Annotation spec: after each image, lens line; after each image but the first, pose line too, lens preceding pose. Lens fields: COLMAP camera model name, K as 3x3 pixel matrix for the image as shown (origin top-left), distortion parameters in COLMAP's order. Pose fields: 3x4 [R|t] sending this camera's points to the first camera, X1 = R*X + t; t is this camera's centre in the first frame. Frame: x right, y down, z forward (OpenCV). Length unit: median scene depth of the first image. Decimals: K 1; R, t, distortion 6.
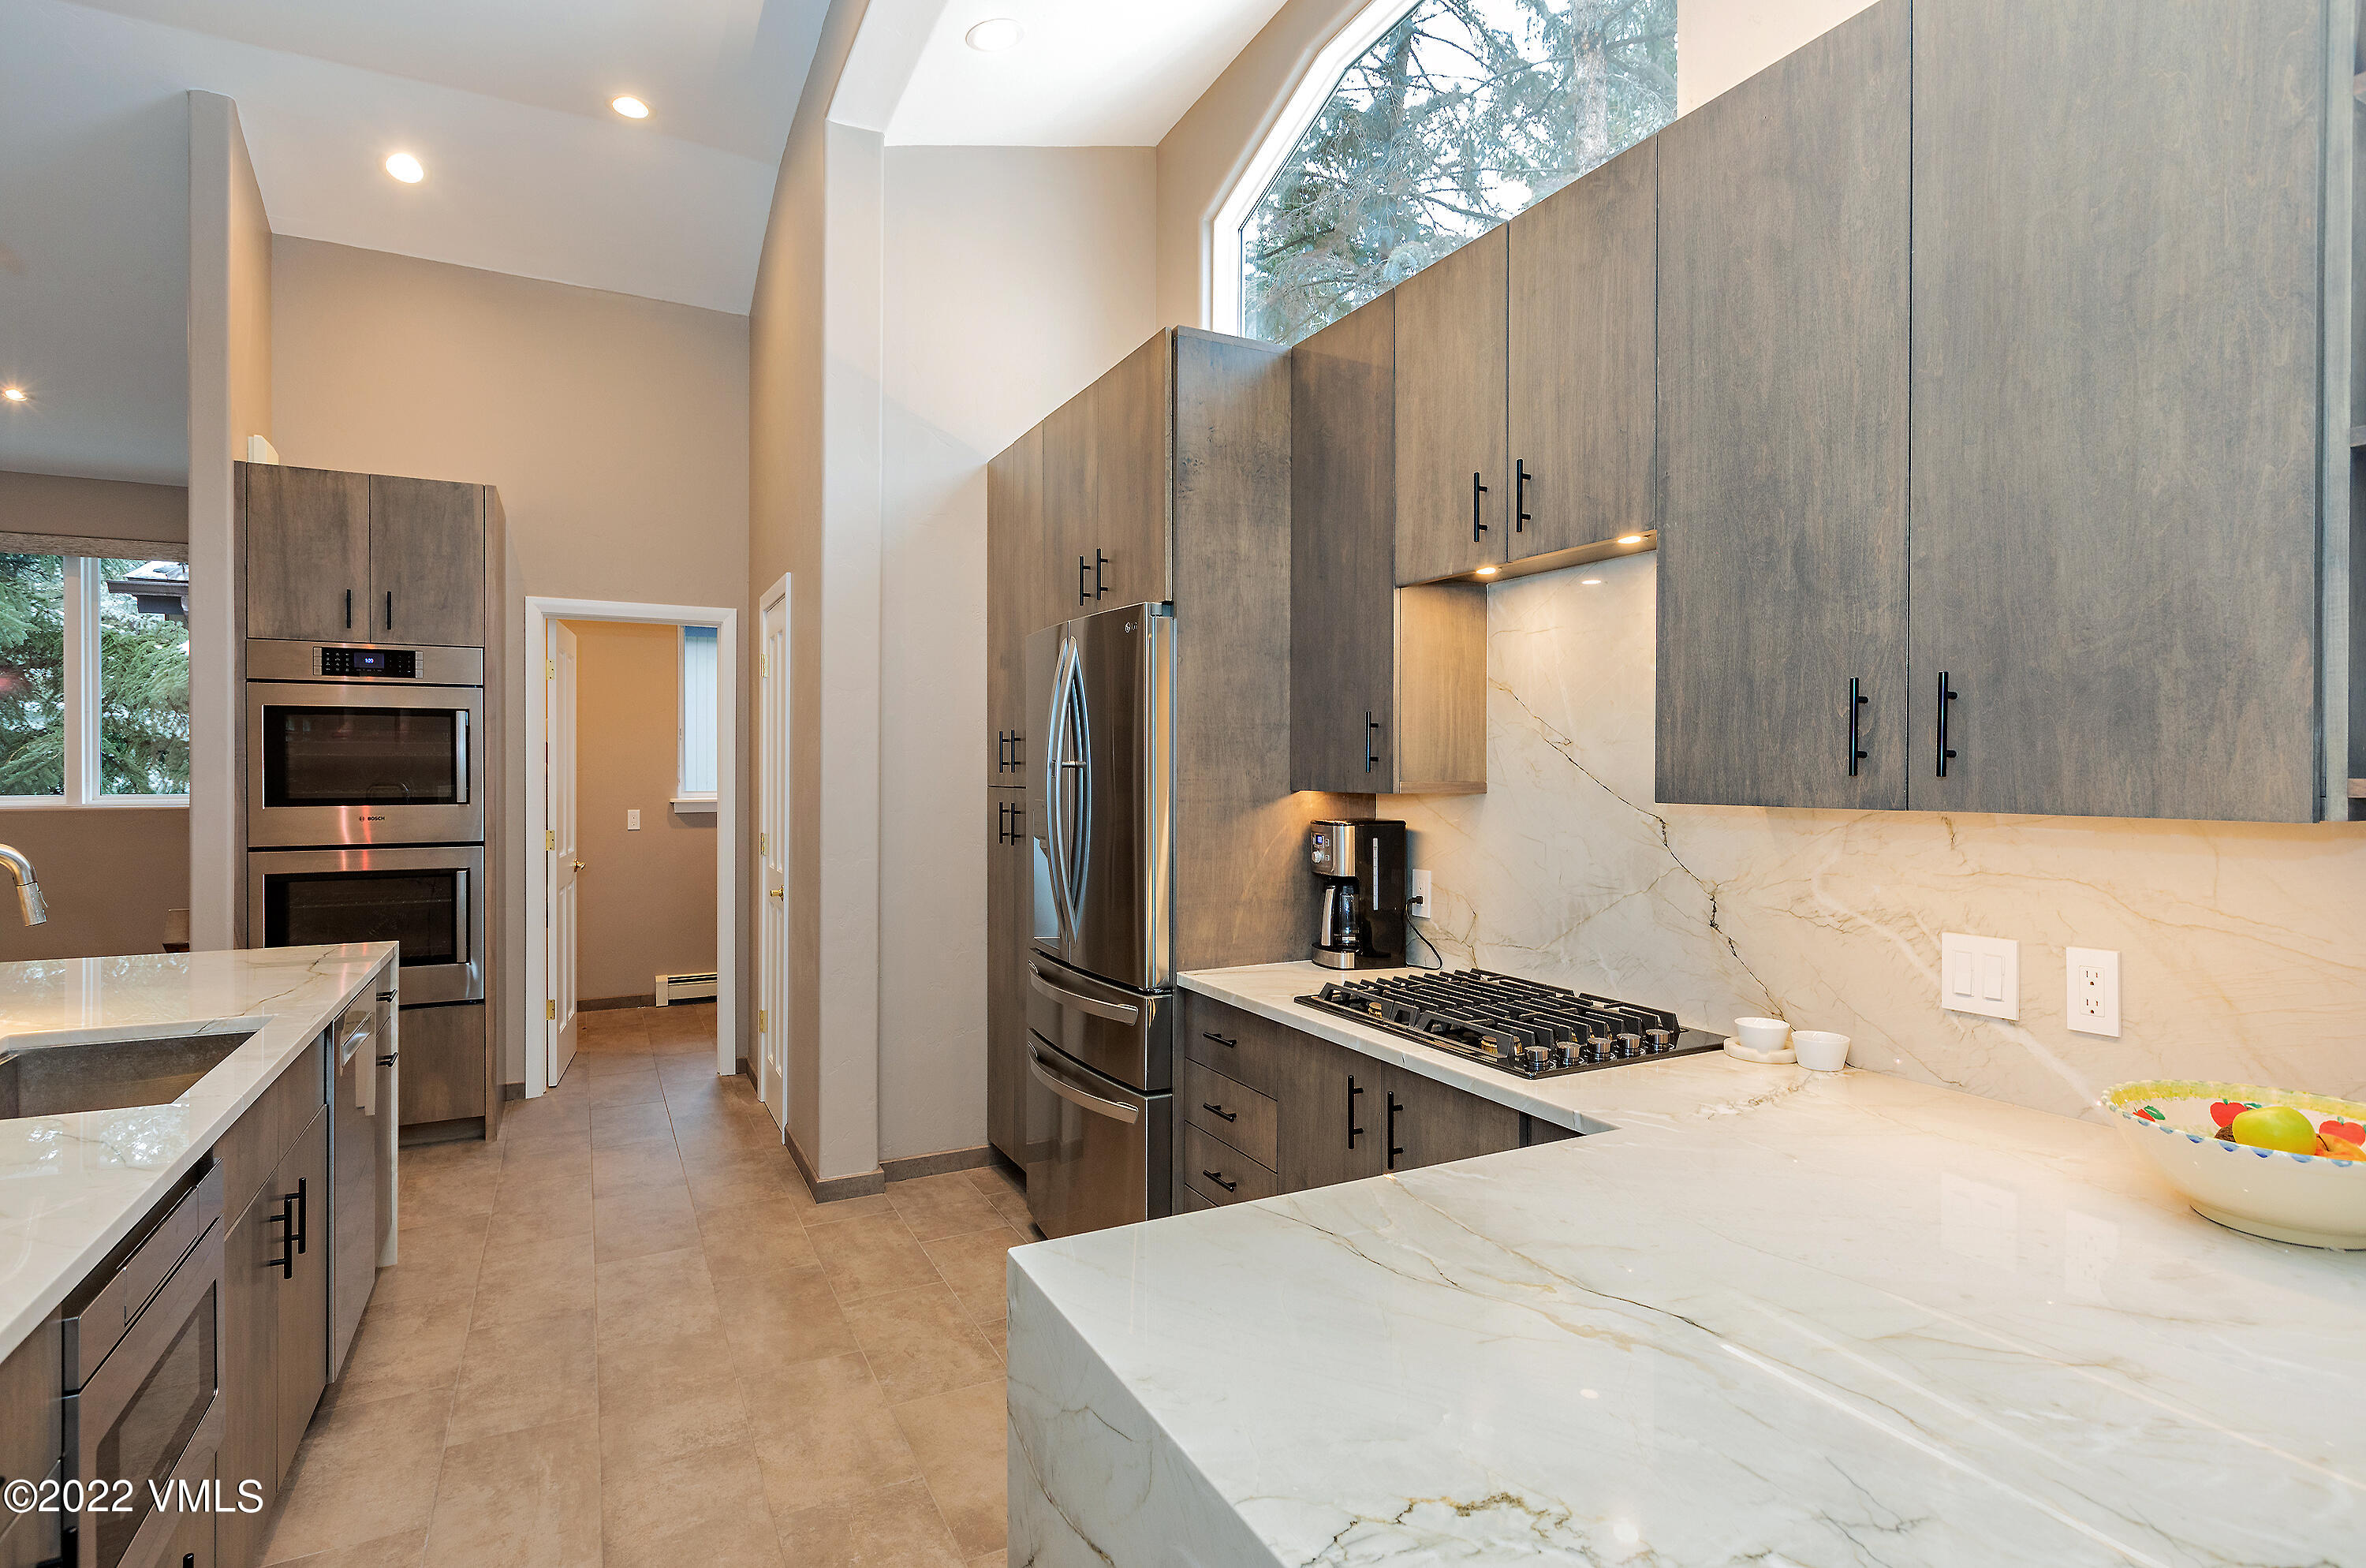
lens RADIAL K [[1194.8, 0, 1189.2], [0, 1194.8, 782.2], [0, 0, 1]] dist [0.002399, 0.000375]
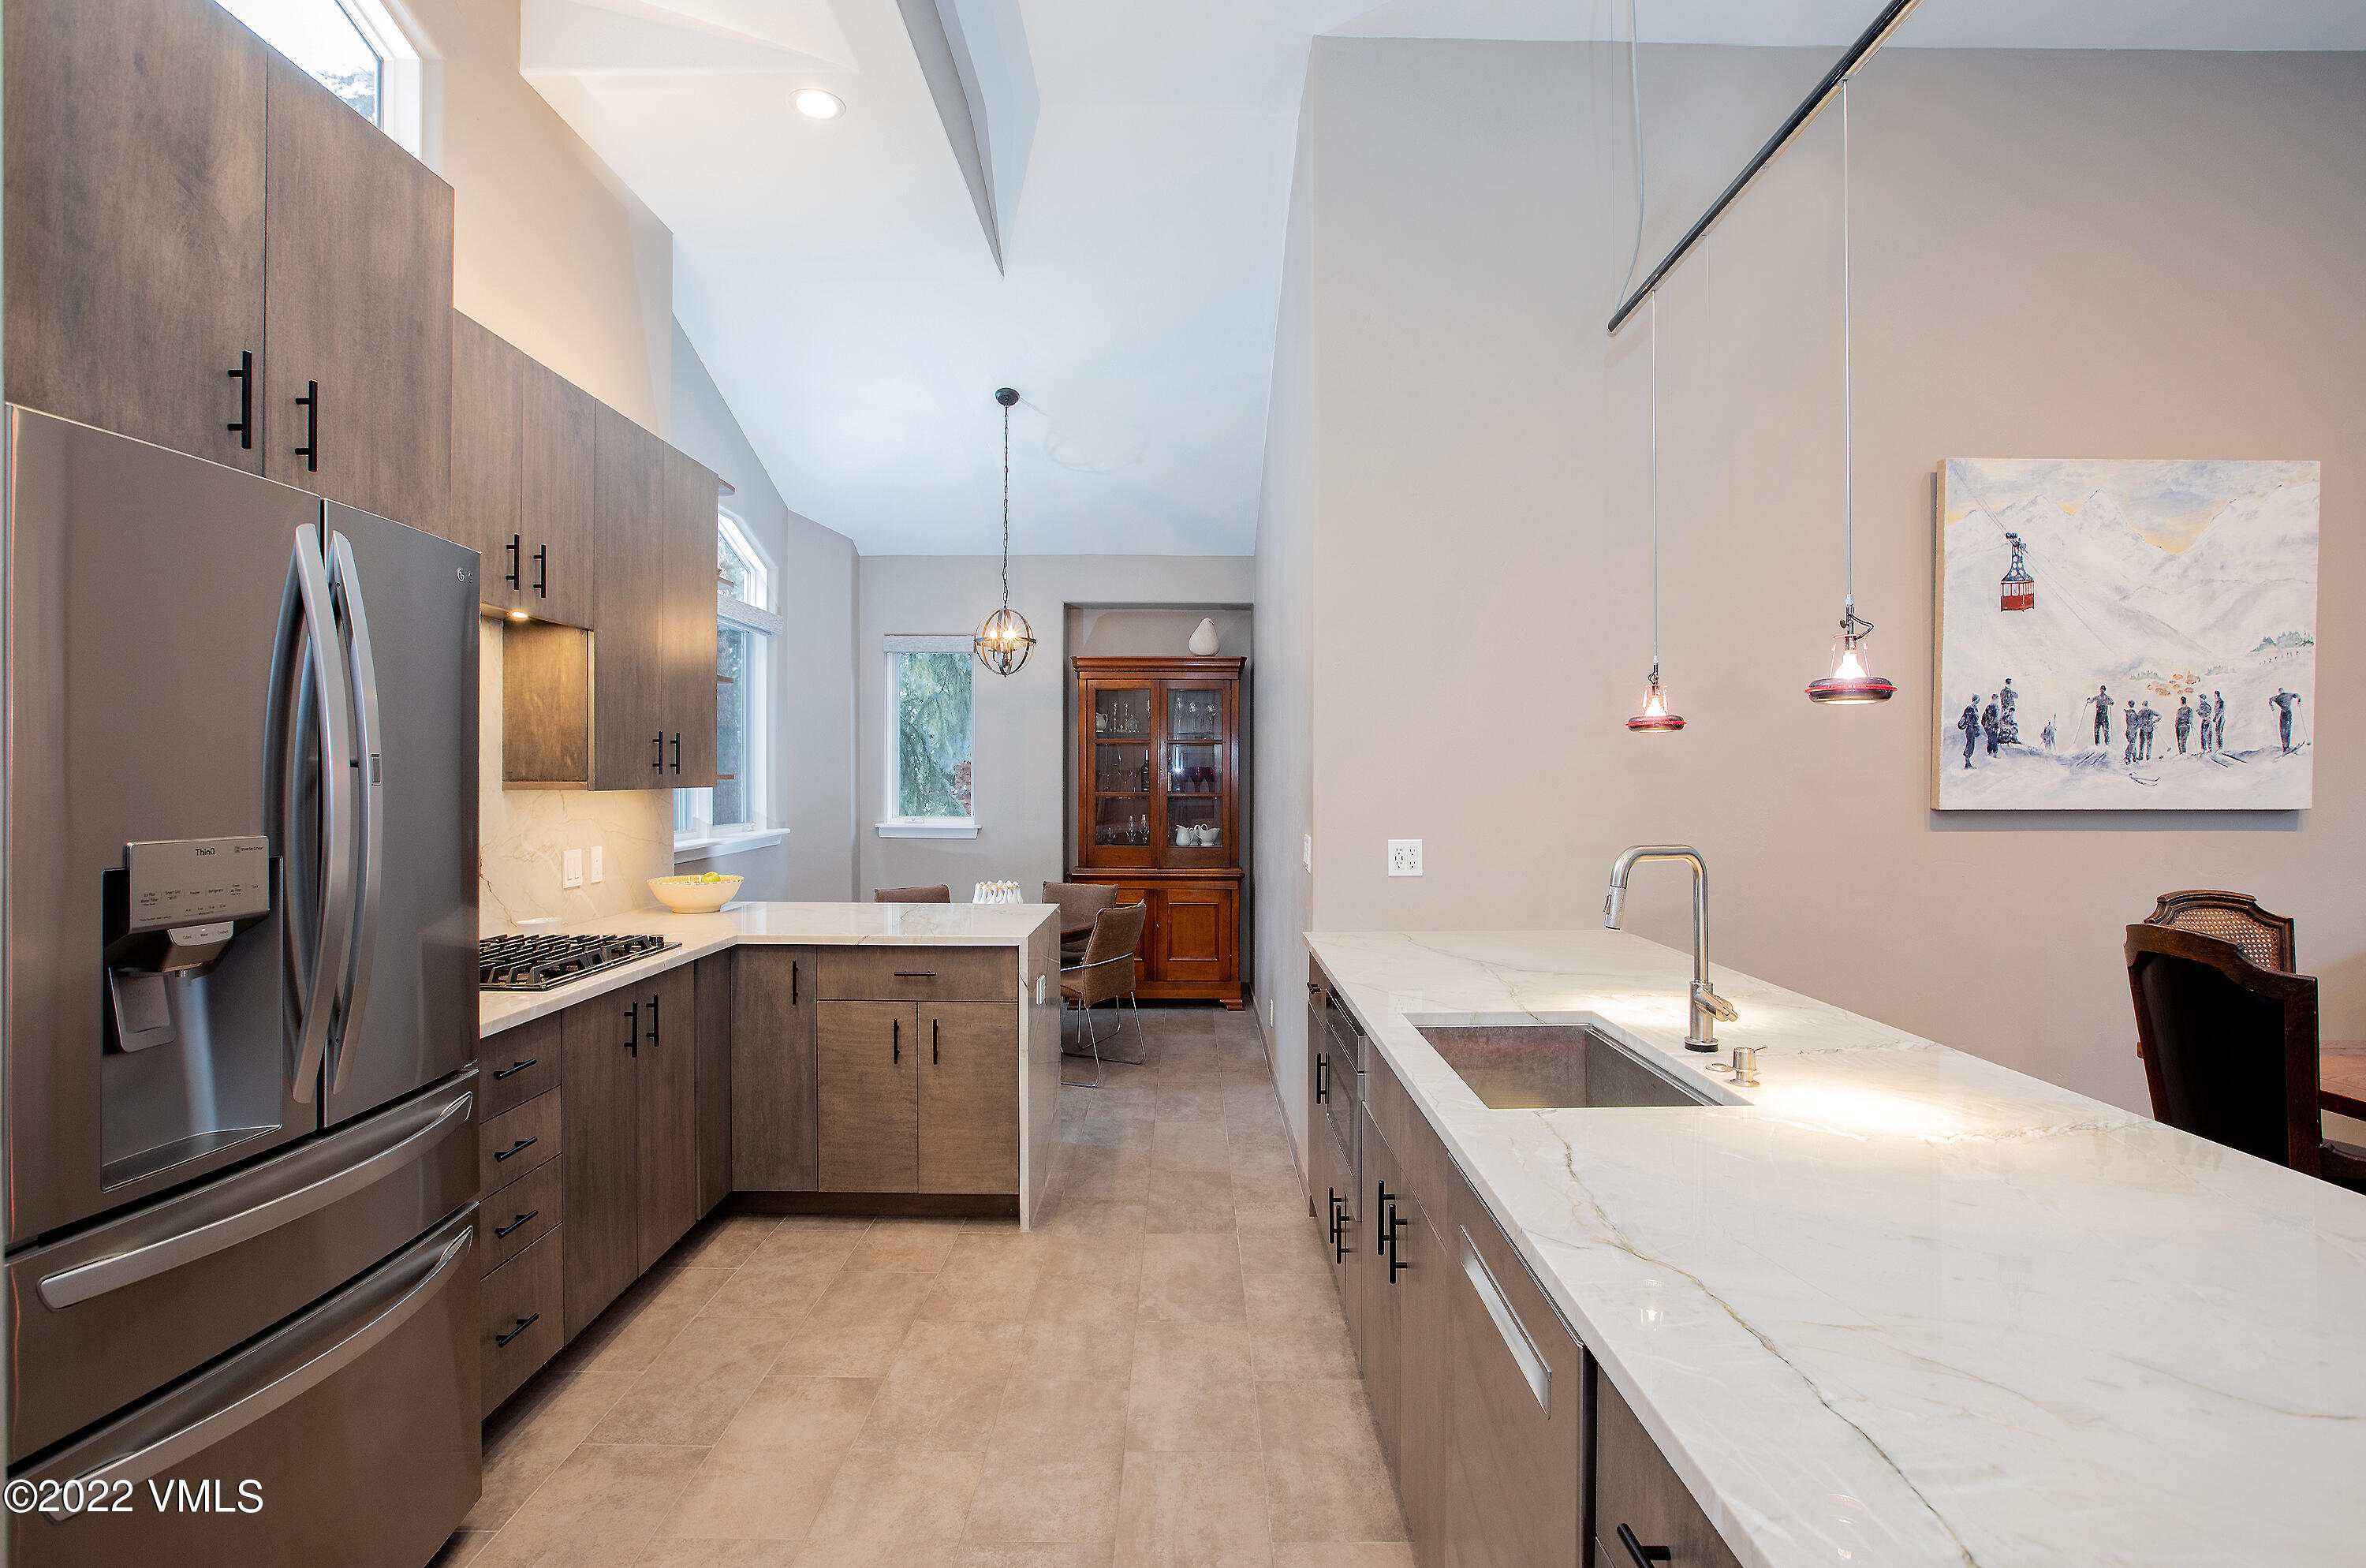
lens RADIAL K [[1138.4, 0, 1182.9], [0, 1138.4, 776.5], [0, 0, 1]] dist [-0.000045, -0.000004]
pose [[-0.889402, -0.005627, 0.457091, -0.962224], [-0.000001, 0.999924, 0.012307, -0.020897], [-0.457126, 0.010945, -0.889335, 1.799634]]
